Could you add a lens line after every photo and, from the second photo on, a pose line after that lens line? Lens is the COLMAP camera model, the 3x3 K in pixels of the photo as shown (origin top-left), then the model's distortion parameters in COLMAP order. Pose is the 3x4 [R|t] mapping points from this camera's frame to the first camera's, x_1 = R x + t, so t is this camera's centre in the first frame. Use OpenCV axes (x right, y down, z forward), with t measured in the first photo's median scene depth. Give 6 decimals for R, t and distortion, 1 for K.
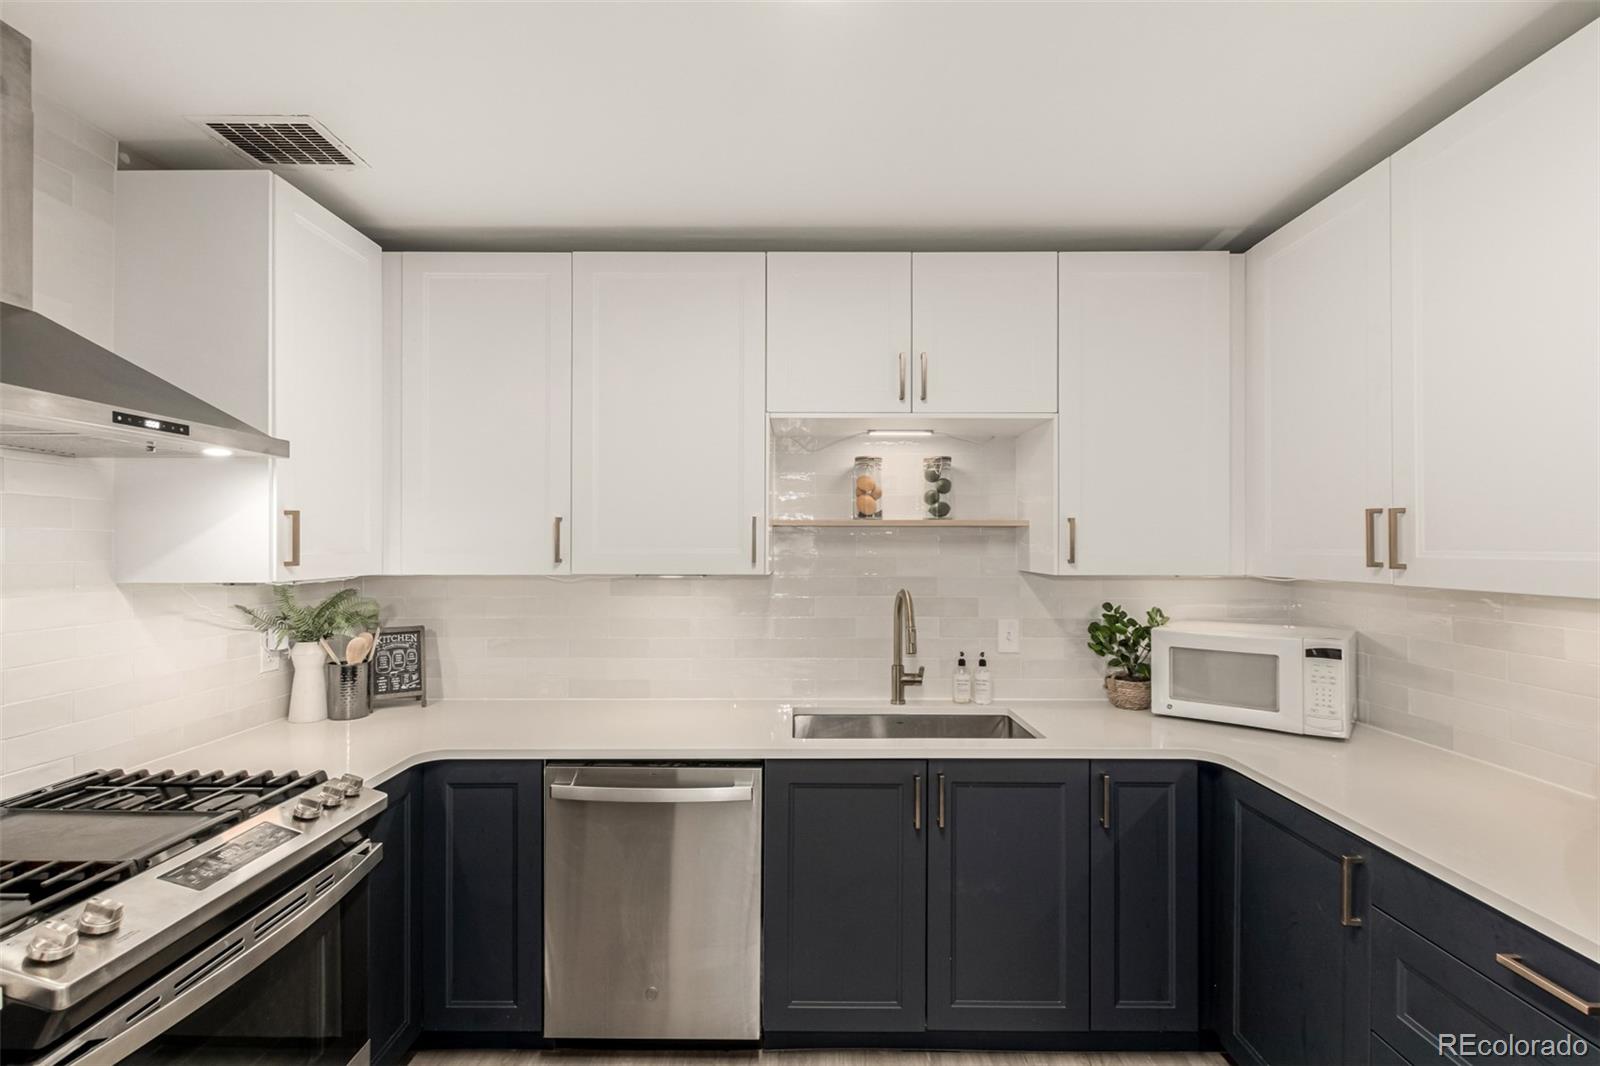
lens RADIAL K [[733.9, 0, 807.7], [0, 733.9, 532.7], [0, 0, 1]] dist [0.008248, -0.001878]
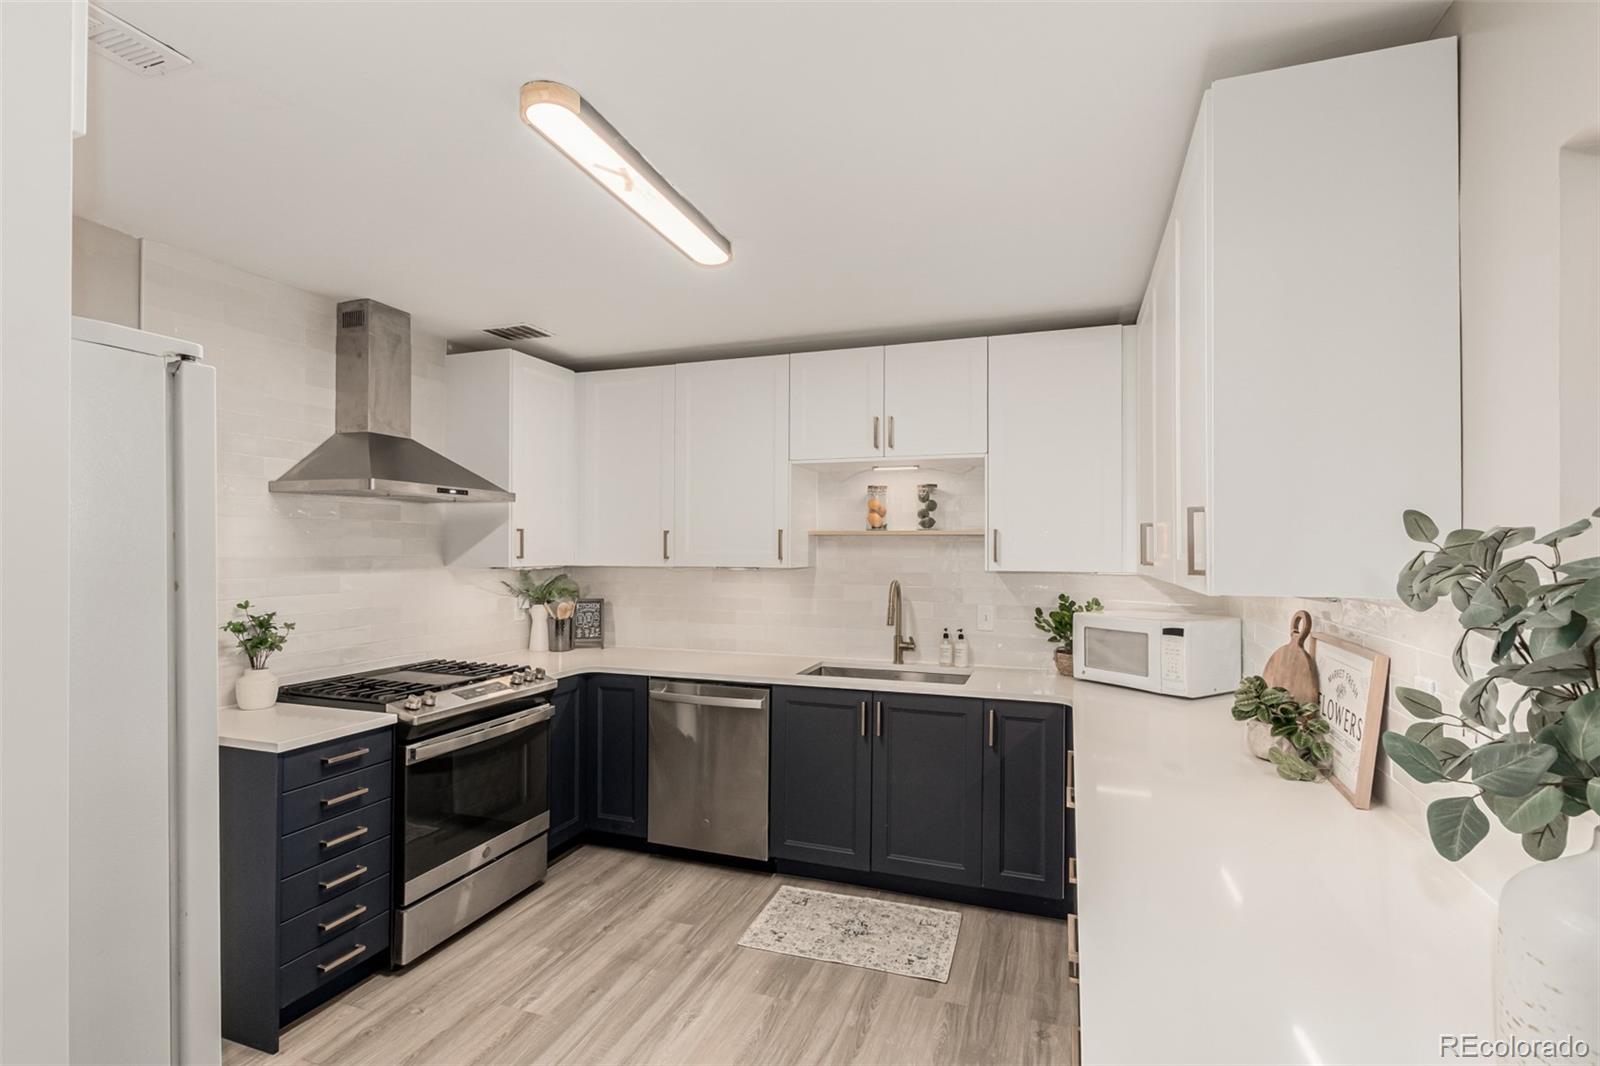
lens RADIAL K [[733.9, 0, 809.3], [0, 733.9, 532.4], [0, 0, 1]] dist [0.008248, -0.001878]
pose [[0.947050, -0.004204, -0.321060, 0.459160], [0.001984, 0.999972, -0.007242, -0.004897], [0.321081, 0.006222, 0.947031, -0.408043]]
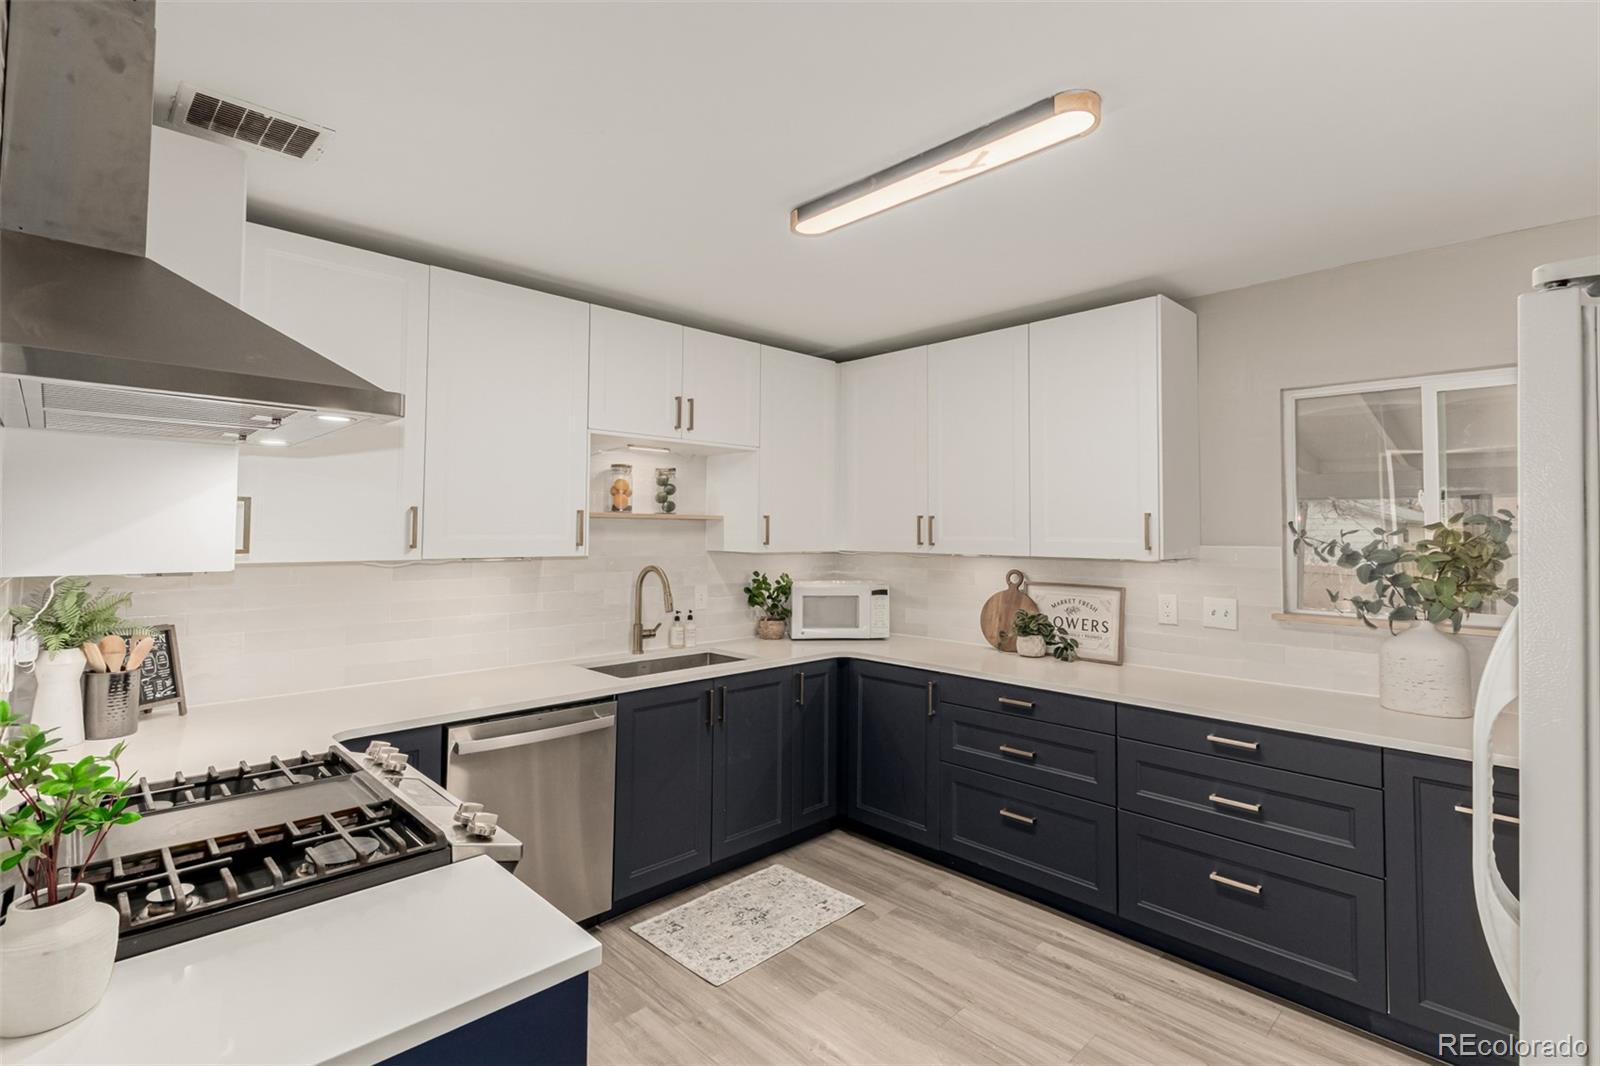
lens RADIAL K [[733.9, 0, 790.7], [0, 733.9, 499.7], [0, 0, 1]] dist [0.008248, -0.001878]
pose [[0.722833, 0.033379, 0.690216, -0.666998], [-0.015793, 0.999370, -0.031790, -0.004865], [-0.690842, 0.012078, 0.722905, -0.156905]]
